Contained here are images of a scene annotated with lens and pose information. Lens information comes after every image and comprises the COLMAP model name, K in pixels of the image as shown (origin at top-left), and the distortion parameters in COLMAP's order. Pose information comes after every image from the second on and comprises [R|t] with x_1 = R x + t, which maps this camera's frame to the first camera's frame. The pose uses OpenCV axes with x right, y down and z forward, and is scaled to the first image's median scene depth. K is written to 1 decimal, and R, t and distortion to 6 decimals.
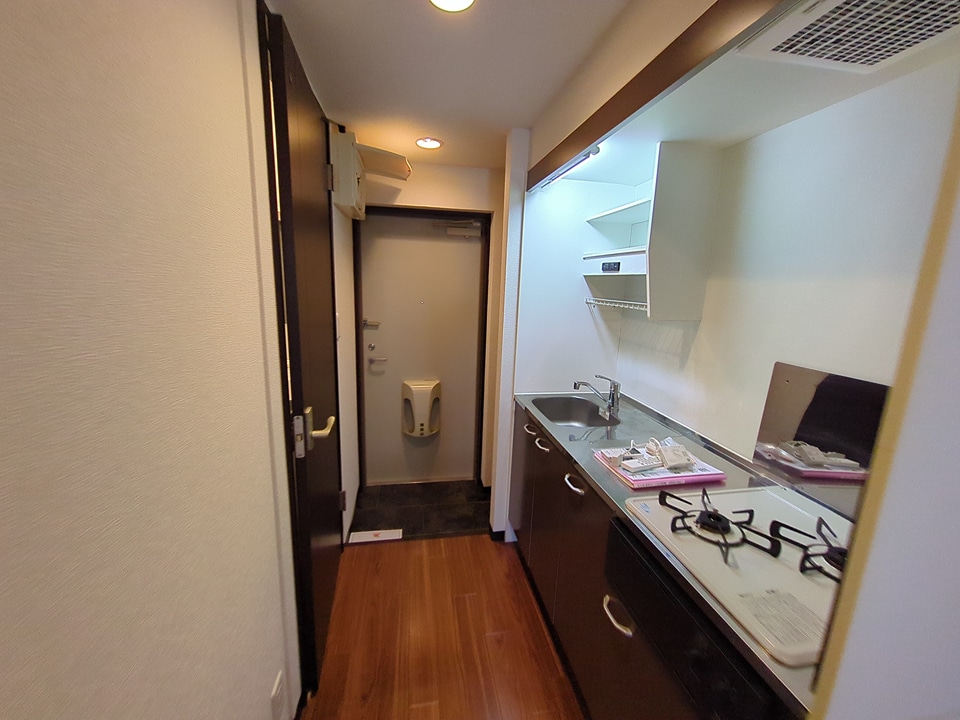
lens RADIAL K [[379.6, 0, 480.0], [0, 379.6, 360.0], [0, 0, 1]] dist [-0.011063, 0.005212]
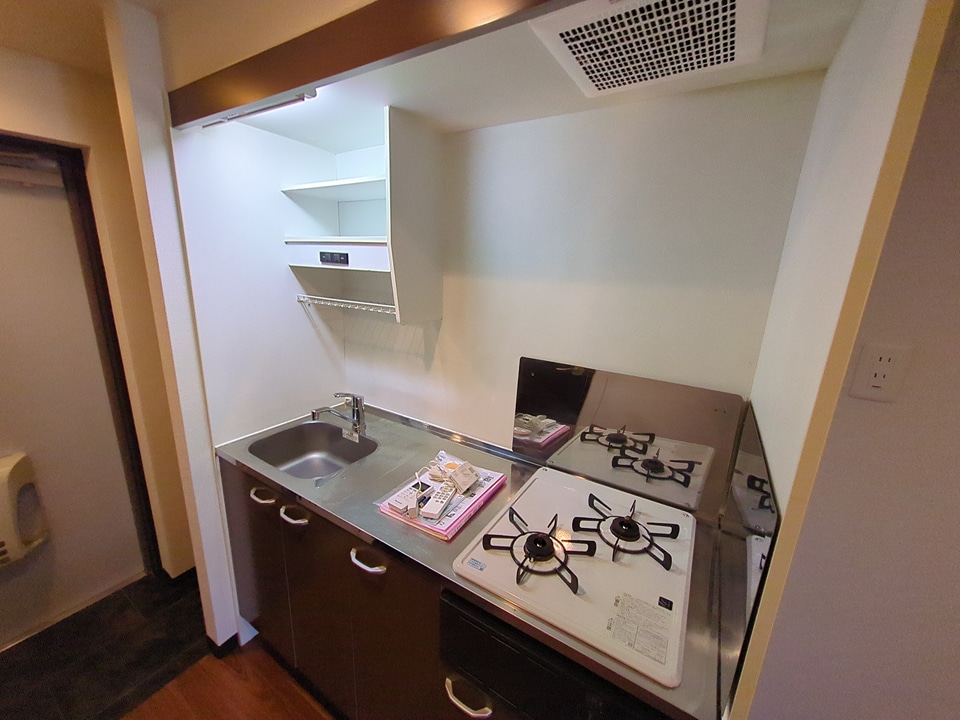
lens RADIAL K [[379.6, 0, 480.0], [0, 379.6, 360.0], [0, 0, 1]] dist [-0.011063, 0.005212]
pose [[0.674098, -0.185374, 0.715003, -0.046227], [0.129970, 0.982661, 0.132234, -0.099925], [-0.727118, 0.003790, 0.686502, 0.239080]]
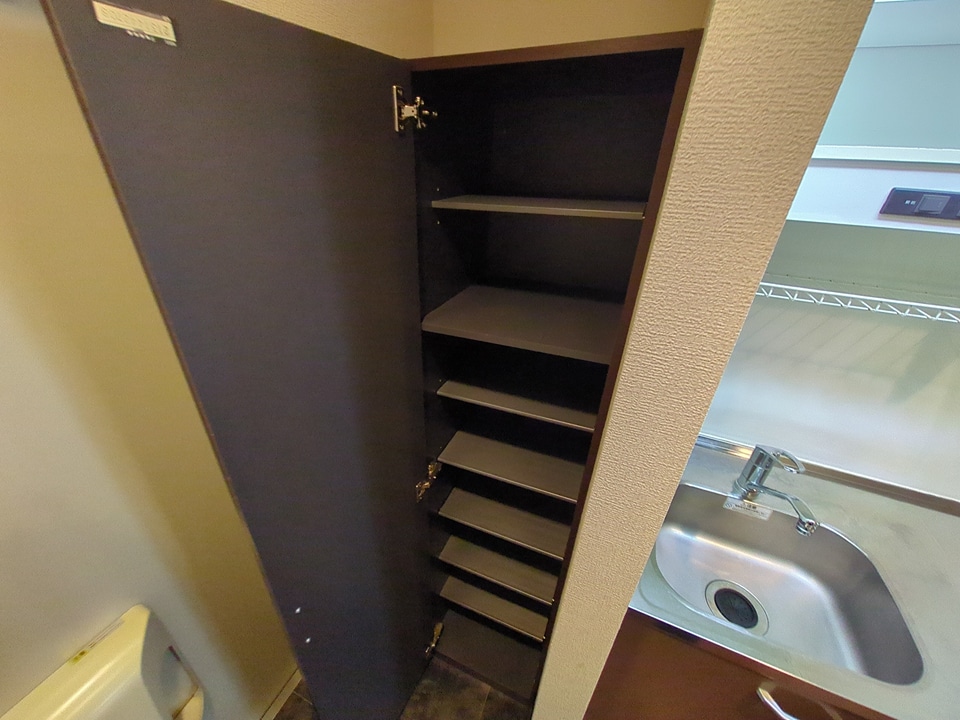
lens RADIAL K [[375.2, 0, 481.5], [0, 375.2, 353.0], [0, 0, 1]] dist [-0.002143, -0.000154]
pose [[0.565936, -0.383526, 0.729811, -0.162061], [0.140765, 0.917162, 0.372825, -0.298269], [-0.812343, -0.108263, 0.573042, 1.098715]]
